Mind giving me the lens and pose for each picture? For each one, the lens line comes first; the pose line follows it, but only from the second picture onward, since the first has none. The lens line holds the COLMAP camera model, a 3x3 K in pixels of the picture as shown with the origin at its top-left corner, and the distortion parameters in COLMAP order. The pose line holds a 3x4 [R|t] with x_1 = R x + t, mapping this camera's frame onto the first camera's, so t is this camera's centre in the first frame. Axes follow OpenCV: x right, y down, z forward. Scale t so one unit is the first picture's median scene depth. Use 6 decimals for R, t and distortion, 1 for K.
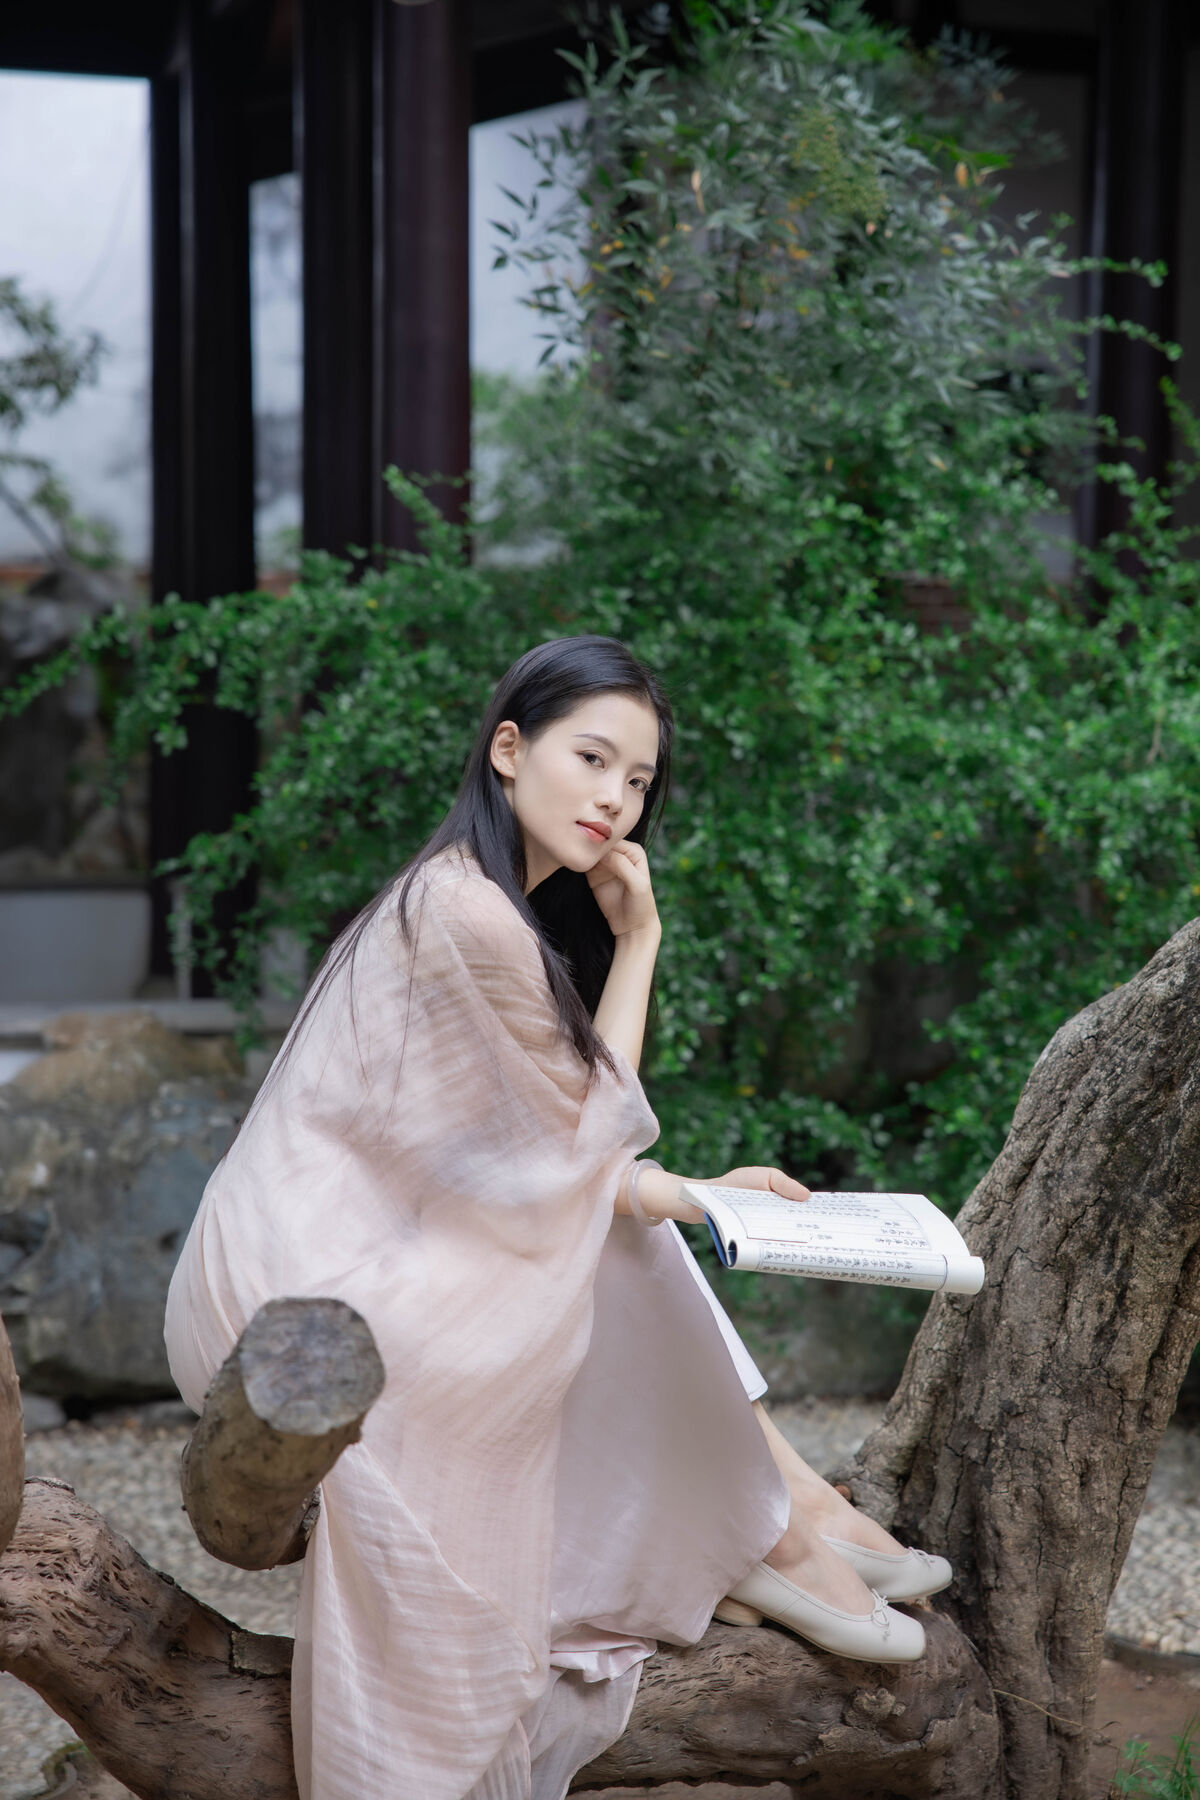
lens RADIAL K [[3486.7, 0, 601.5], [0, 3486.7, 883.5], [0, 0, 1]] dist [0.296598, -0.093417]
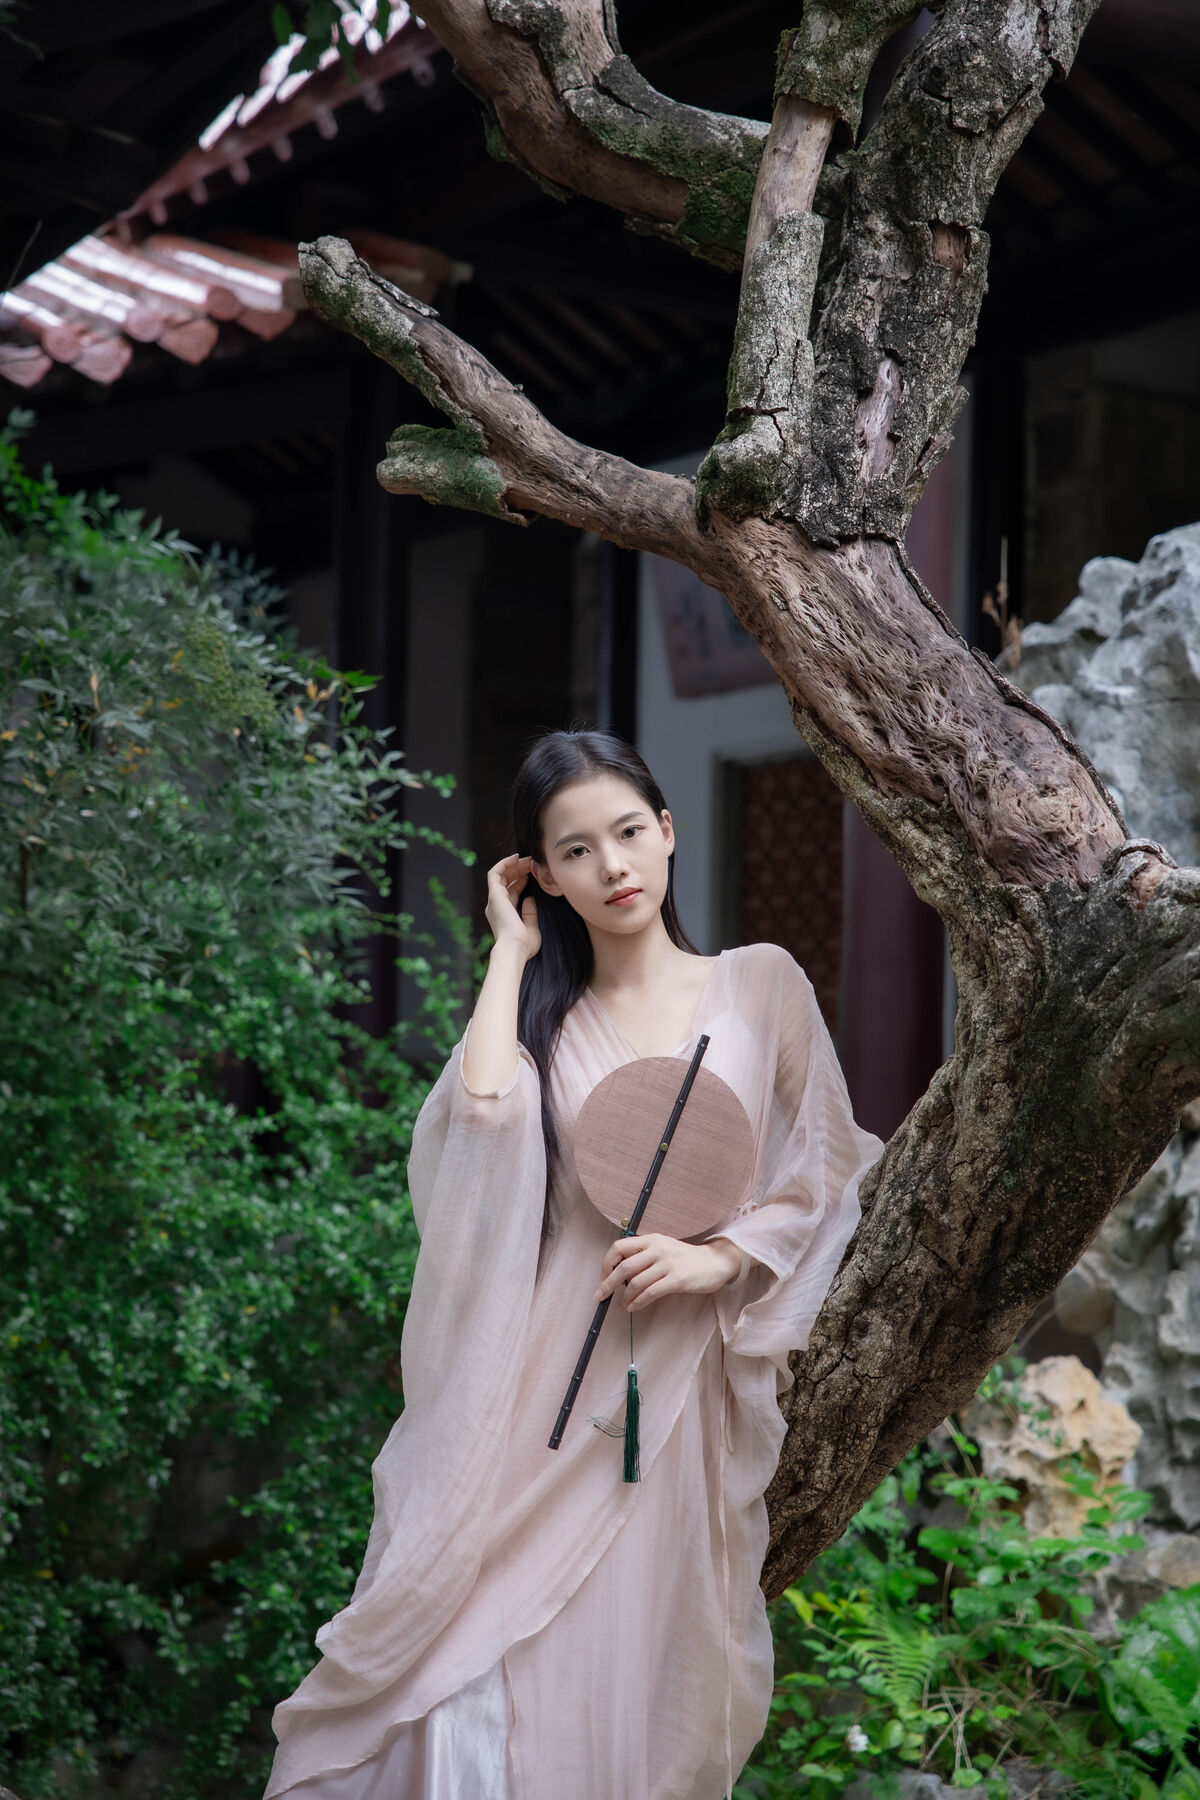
lens RADIAL K [[3476.7, 0, 600.0], [0, 3476.7, 900.0], [0, 0, 1]] dist [0.246147, 0.184274]
pose [[0.959771, 0.035234, 0.278566, -0.099045], [0.000780, 0.991757, -0.128128, -0.001693], [-0.280784, 0.123191, 0.951832, -0.019325]]
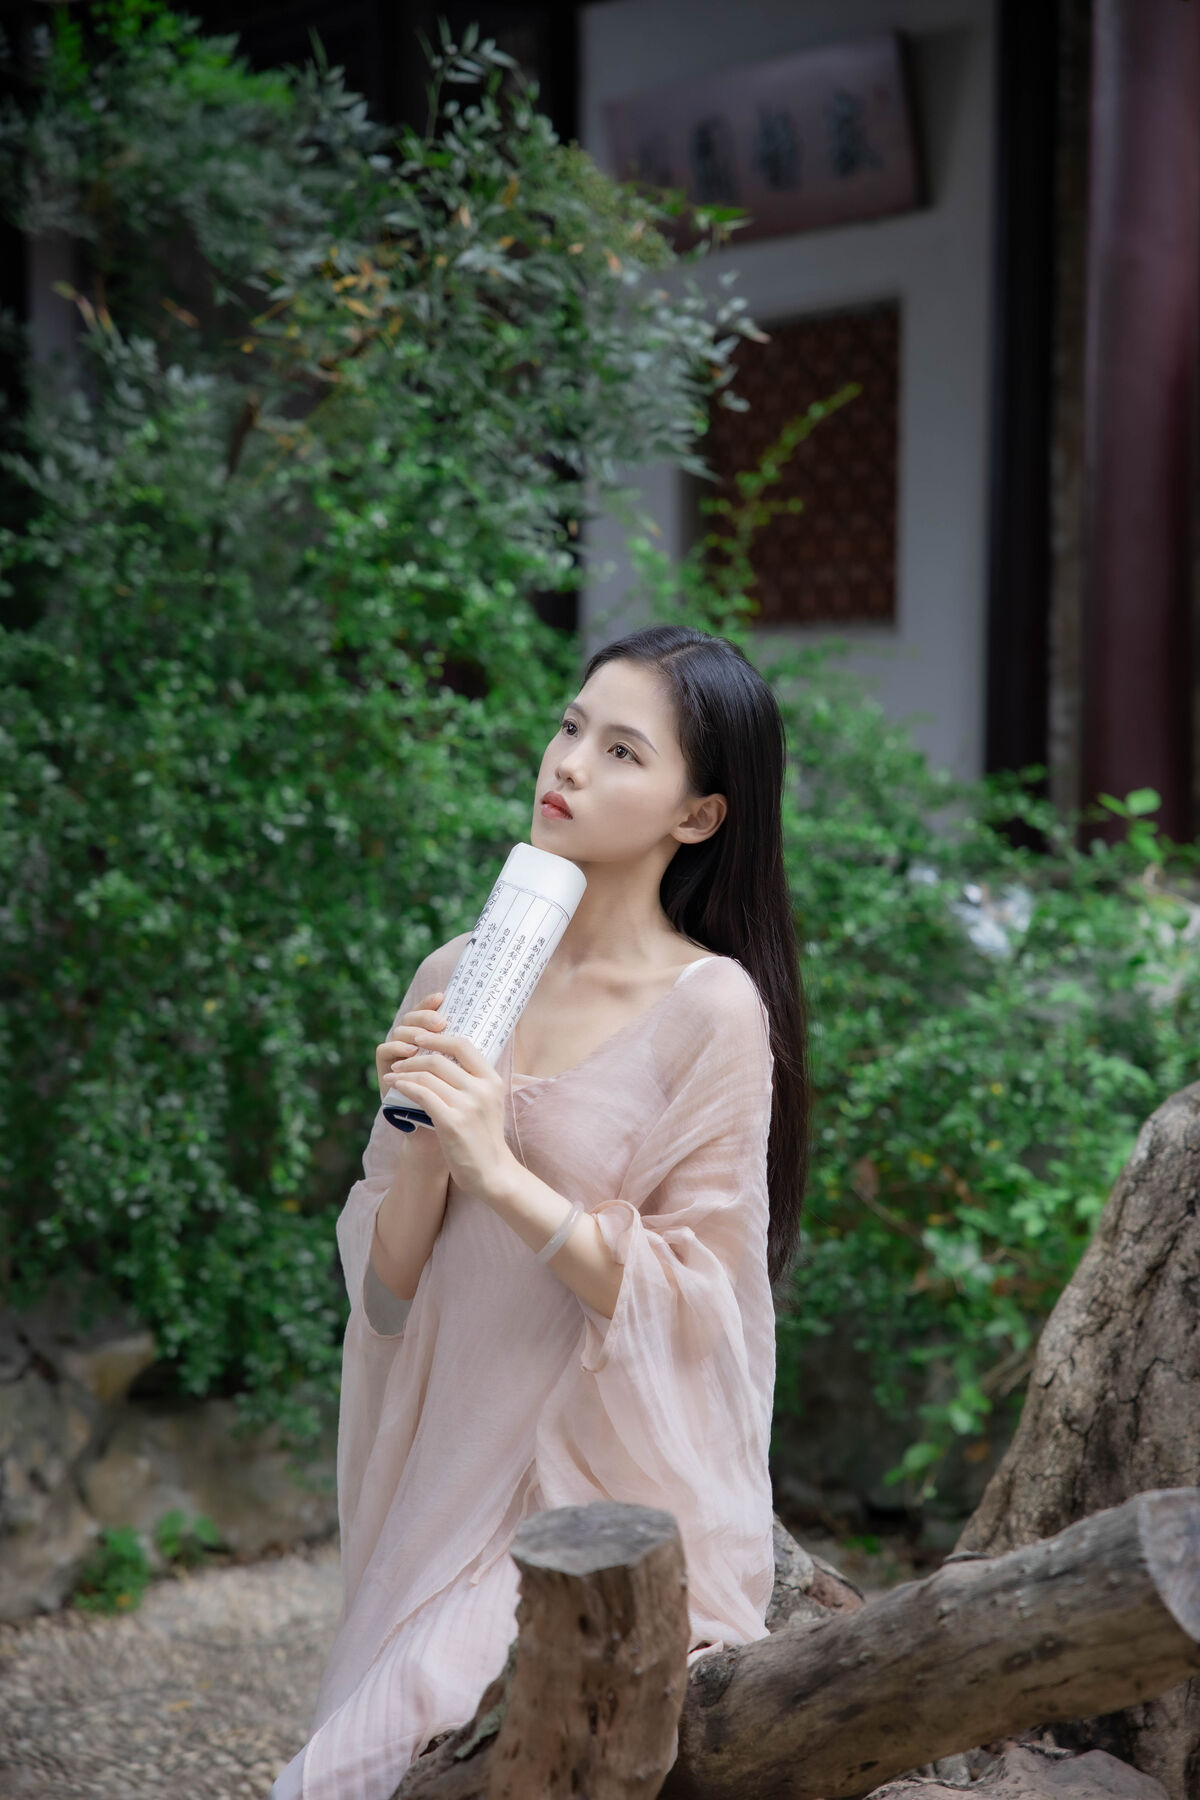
lens RADIAL K [[3476.7, 0, 600.0], [0, 3476.7, 900.0], [0, 0, 1]] dist [0.246147, 0.184274]
pose [[0.918092, -0.026885, 0.395455, -0.261897], [0.033905, 0.999367, -0.010772, -0.009501], [-0.394915, 0.023297, 0.918422, 0.130160]]
